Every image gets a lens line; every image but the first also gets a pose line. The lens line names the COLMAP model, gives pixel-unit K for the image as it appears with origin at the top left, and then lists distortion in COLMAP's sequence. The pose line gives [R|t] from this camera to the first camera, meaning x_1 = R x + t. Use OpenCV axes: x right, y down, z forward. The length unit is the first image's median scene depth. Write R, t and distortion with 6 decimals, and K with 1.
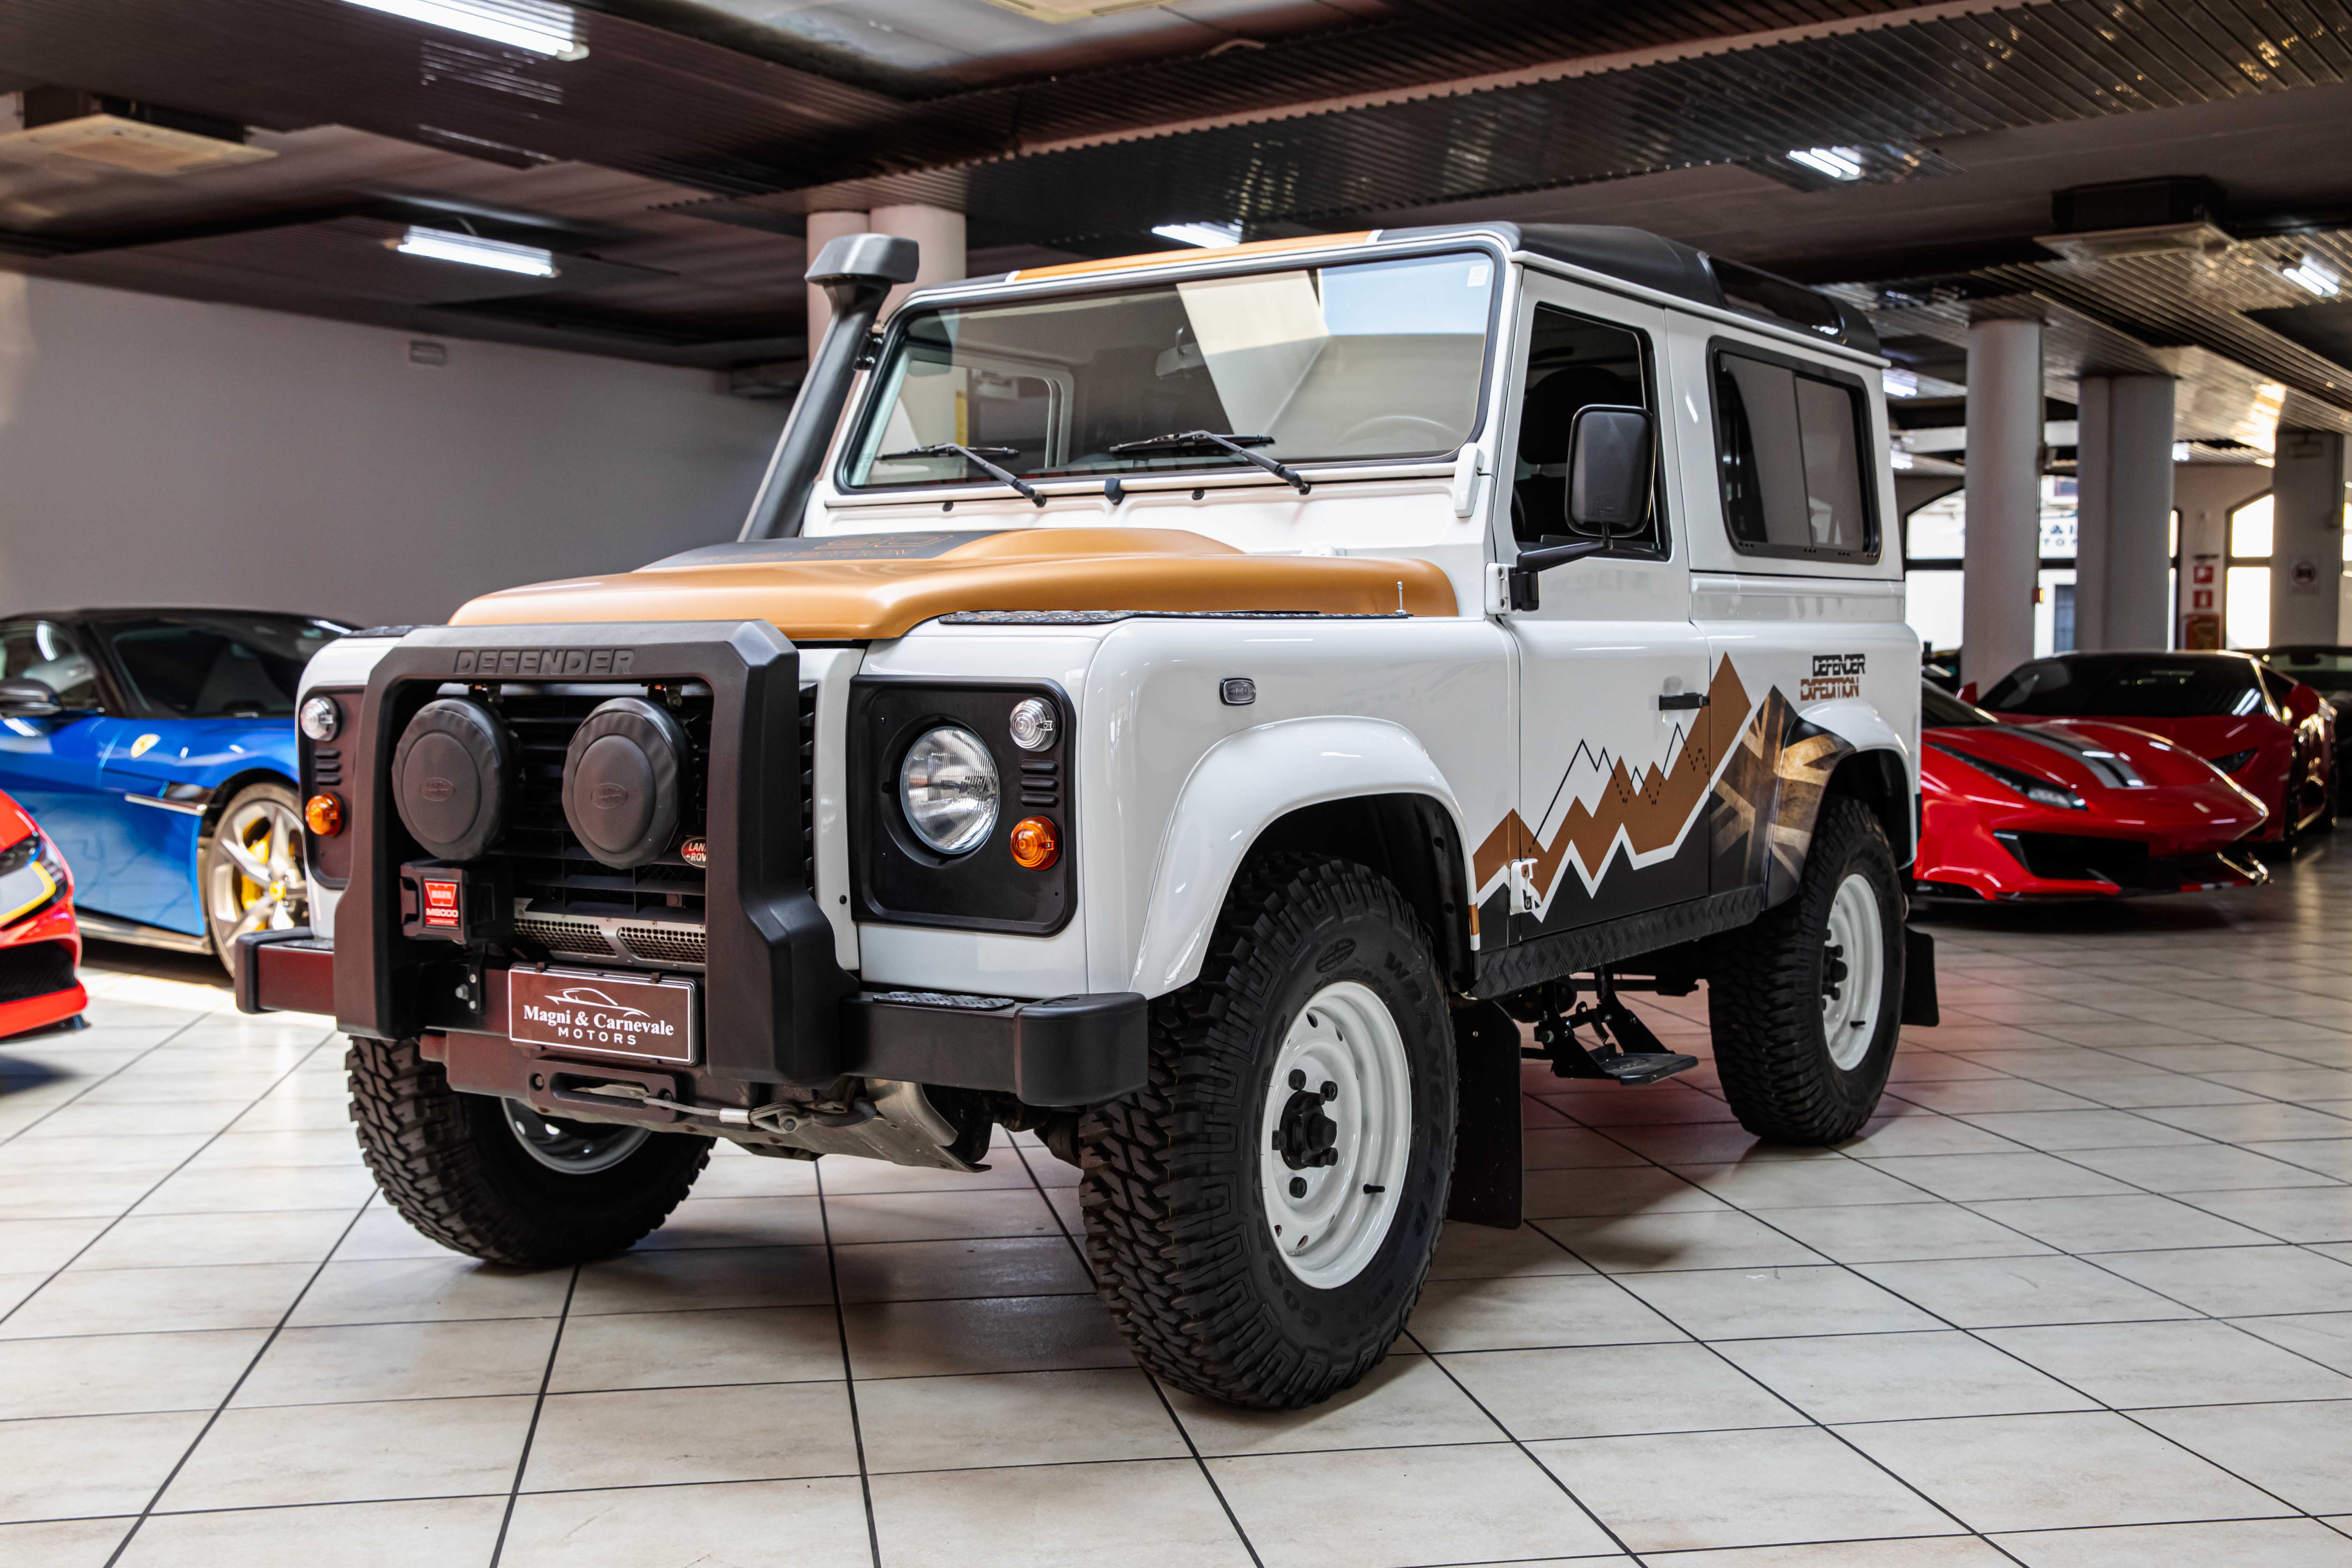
lens RADIAL K [[2415.3, 0, 1176.0], [0, 2415.3, 784.0], [0, 0, 1]] dist [0.004503, 0.050539]
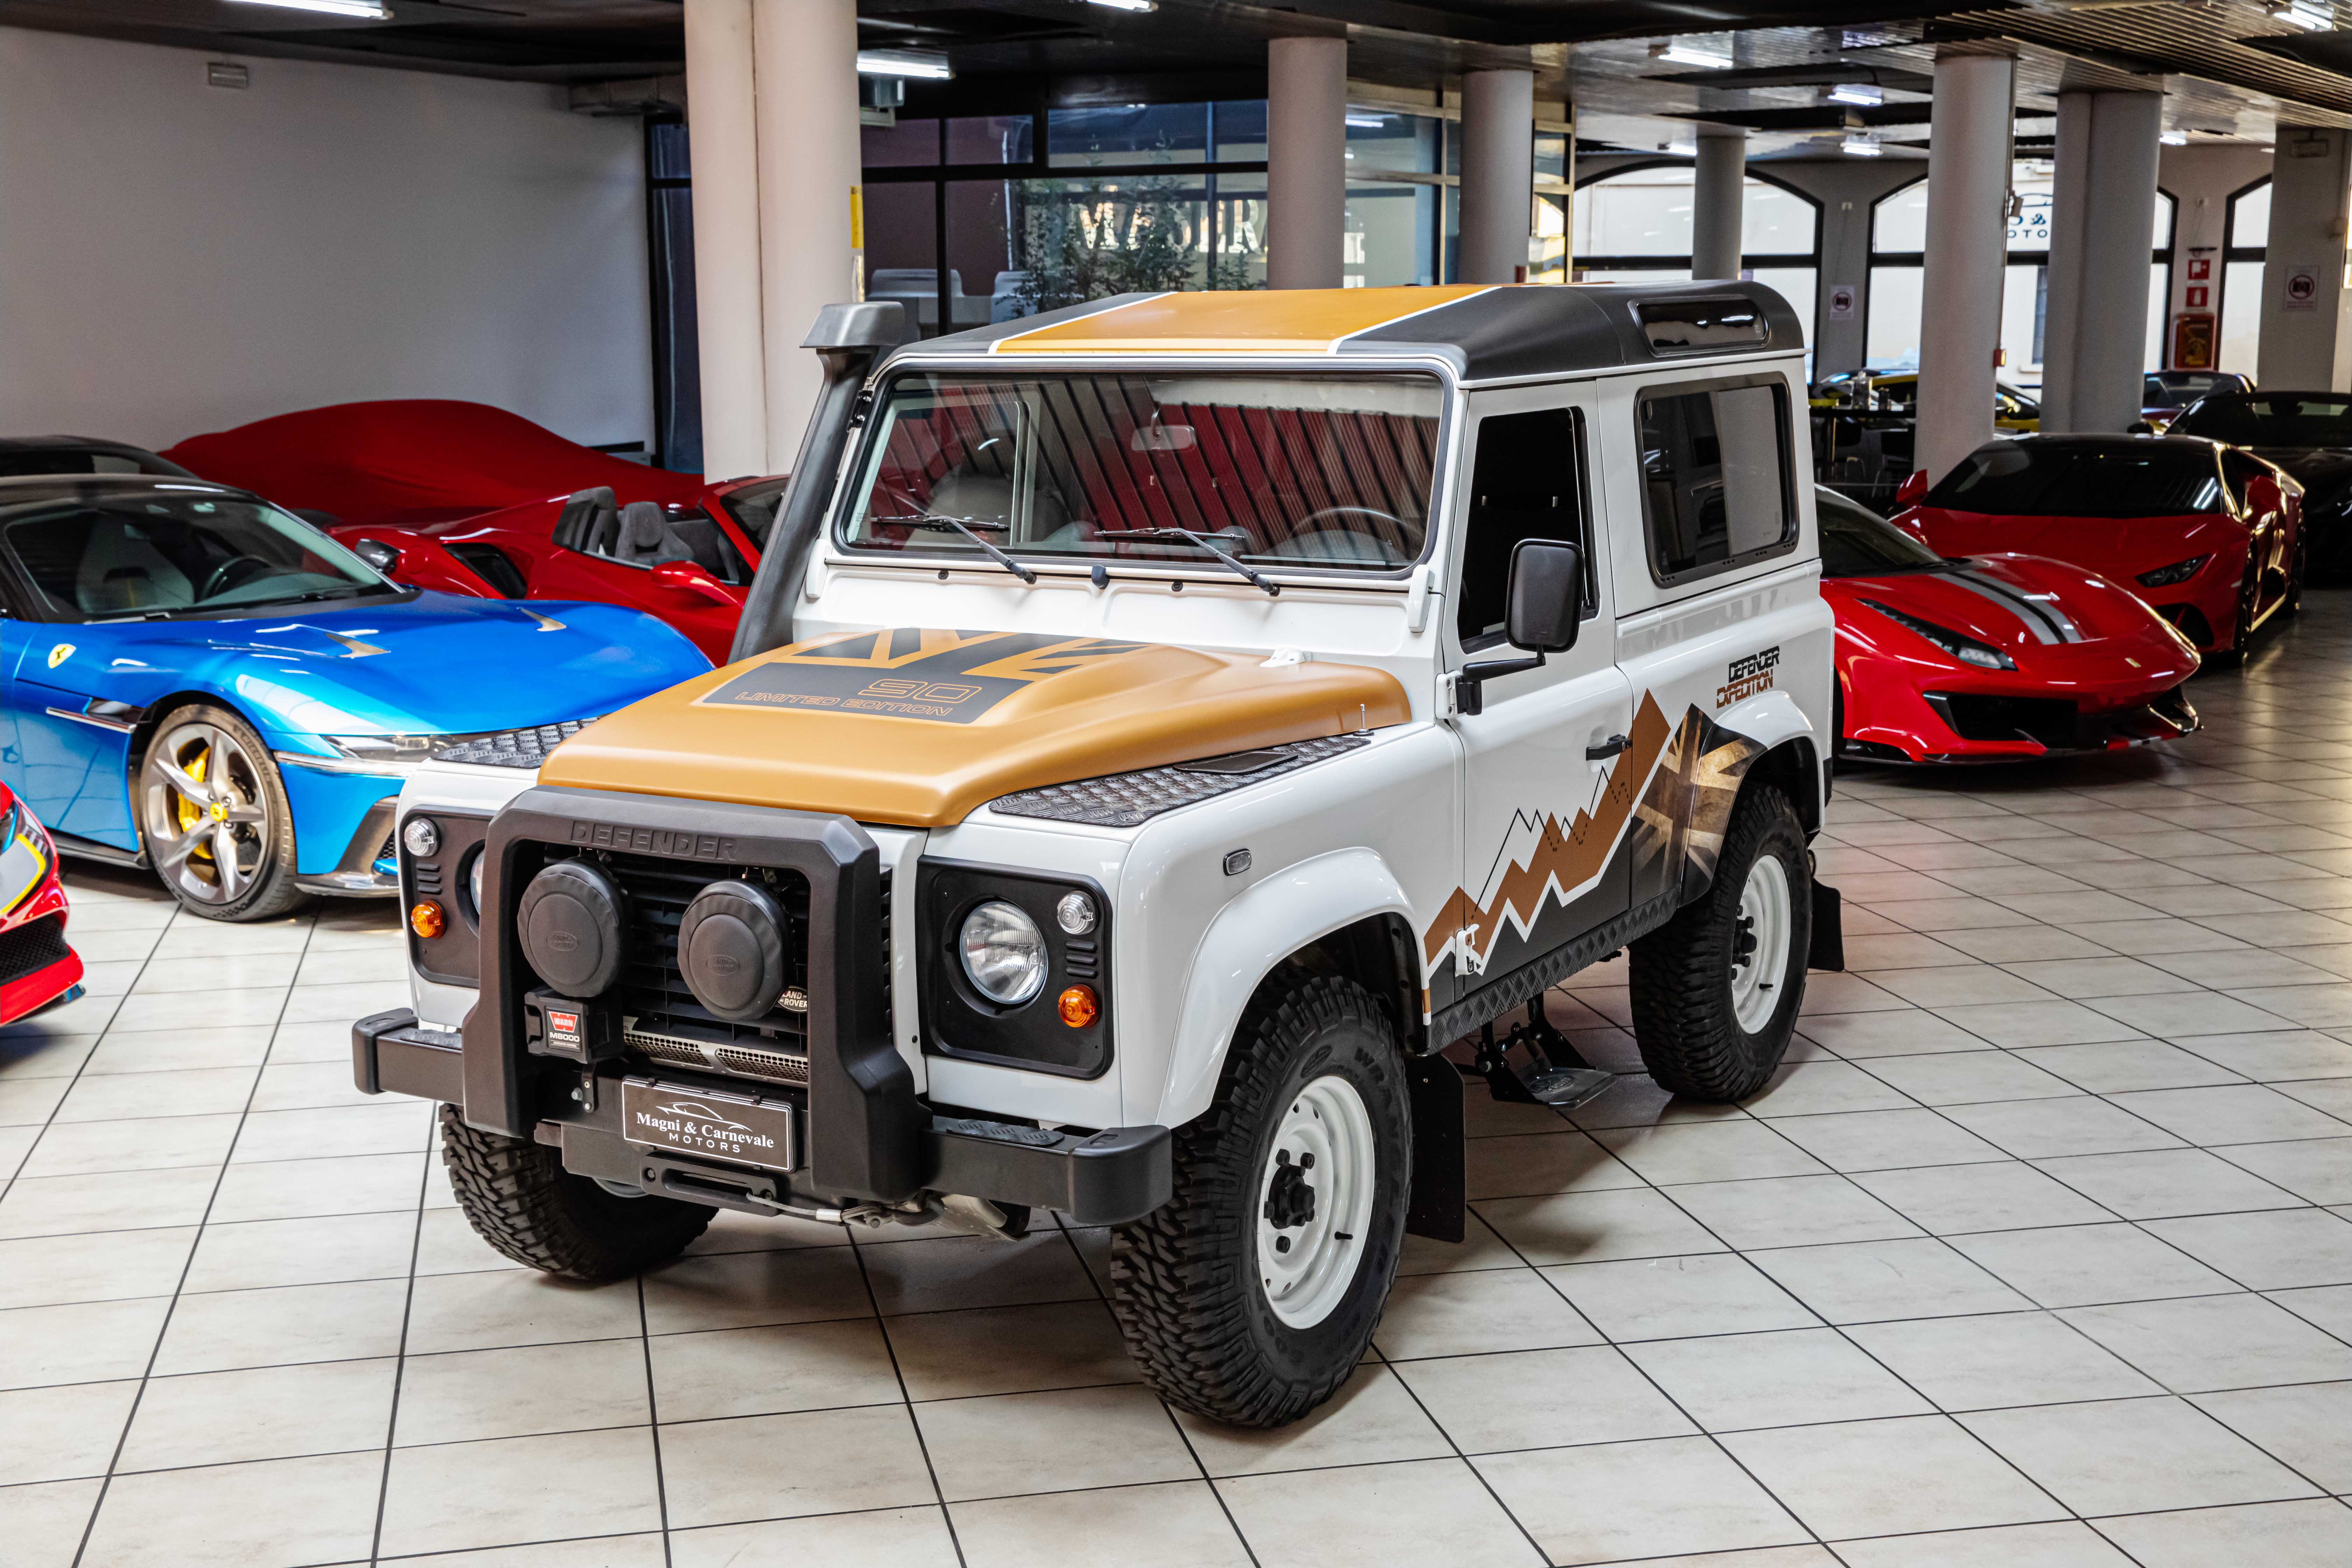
lens RADIAL K [[2728.2, 0, 1176.0], [0, 2728.2, 784.0], [0, 0, 1]] dist [0.069076, 0.007698]
pose [[0.998924, -0.010451, 0.045184, -0.053648], [0.005140, 0.993225, 0.116096, -0.190393], [-0.046091, -0.115739, 0.992210, -0.282714]]
